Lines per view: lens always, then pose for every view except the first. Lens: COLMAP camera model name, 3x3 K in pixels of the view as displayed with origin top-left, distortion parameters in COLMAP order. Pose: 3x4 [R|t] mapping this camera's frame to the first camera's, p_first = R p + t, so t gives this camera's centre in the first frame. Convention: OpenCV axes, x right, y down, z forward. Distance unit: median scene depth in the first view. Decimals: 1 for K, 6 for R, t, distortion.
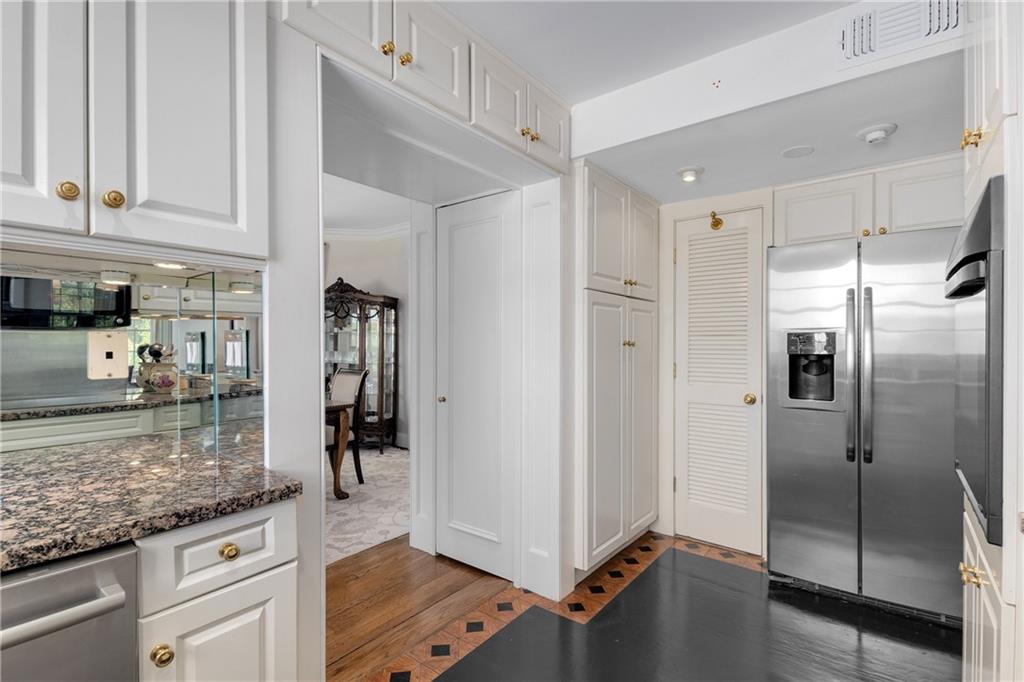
lens RADIAL K [[477.2, 0, 512.0], [0, 477.2, 341.0], [0, 0, 1]] dist [0.001412, 0.000495]
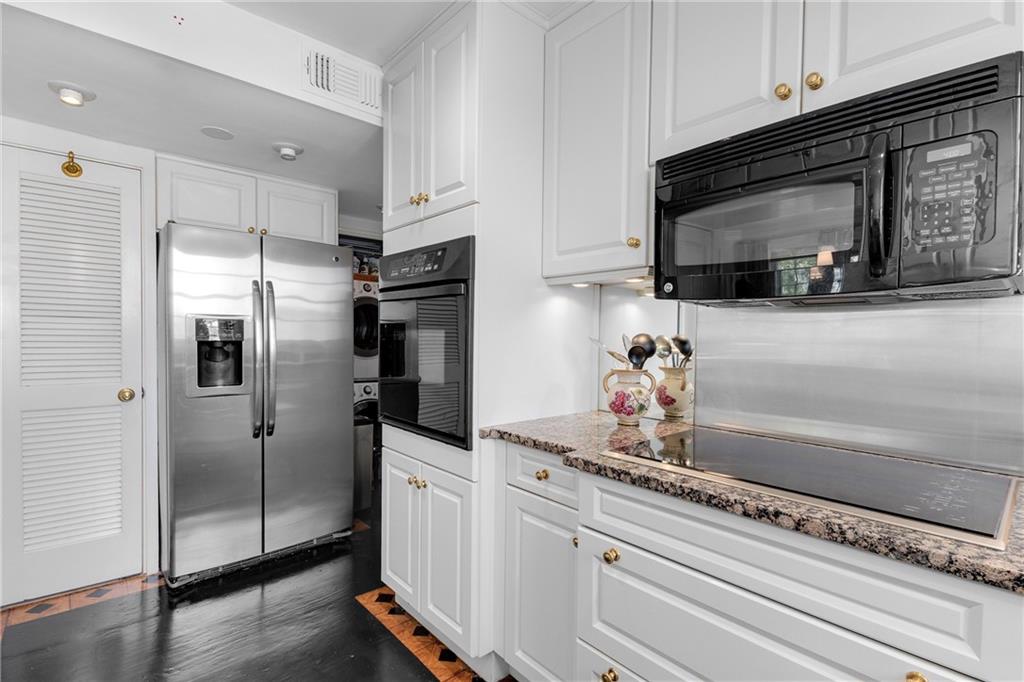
lens RADIAL K [[477.2, 0, 512.0], [0, 477.2, 341.0], [0, 0, 1]] dist [0.001412, 0.000495]
pose [[0.173869, -0.007242, 0.984742, -0.267141], [-0.020905, 0.999720, 0.011043, 0.004403], [-0.984547, -0.022507, 0.173669, 0.236310]]
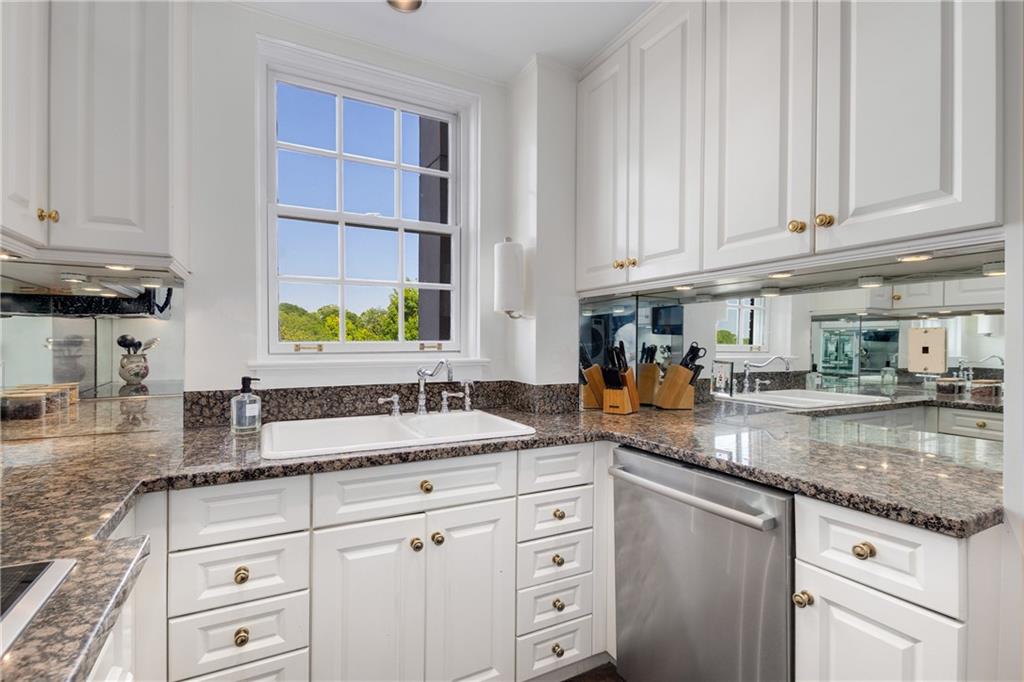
lens RADIAL K [[480.8, 0, 517.8], [0, 480.8, 343.2], [0, 0, 1]] dist [0.006690, -0.000010]
pose [[-0.398620, -0.002168, -0.917114, 0.263382], [0.001533, 0.999994, -0.003030, 0.009069], [0.917115, -0.002614, -0.398614, 0.330858]]
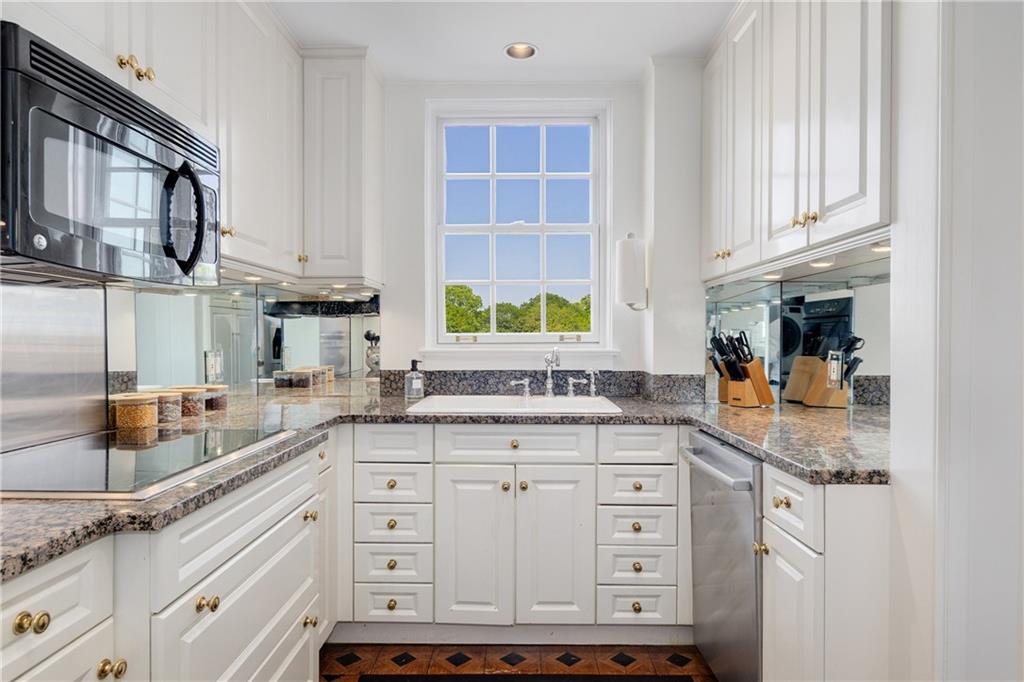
lens RADIAL K [[619.9, 0, 512.0], [0, 619.9, 341.0], [0, 0, 1]] dist [0.000670, 0.001476]
pose [[-0.792411, 0.001417, -0.609986, 0.373739], [0.002707, 0.999996, -0.001192, 0.020671], [0.609981, -0.002596, -0.792412, 0.786417]]
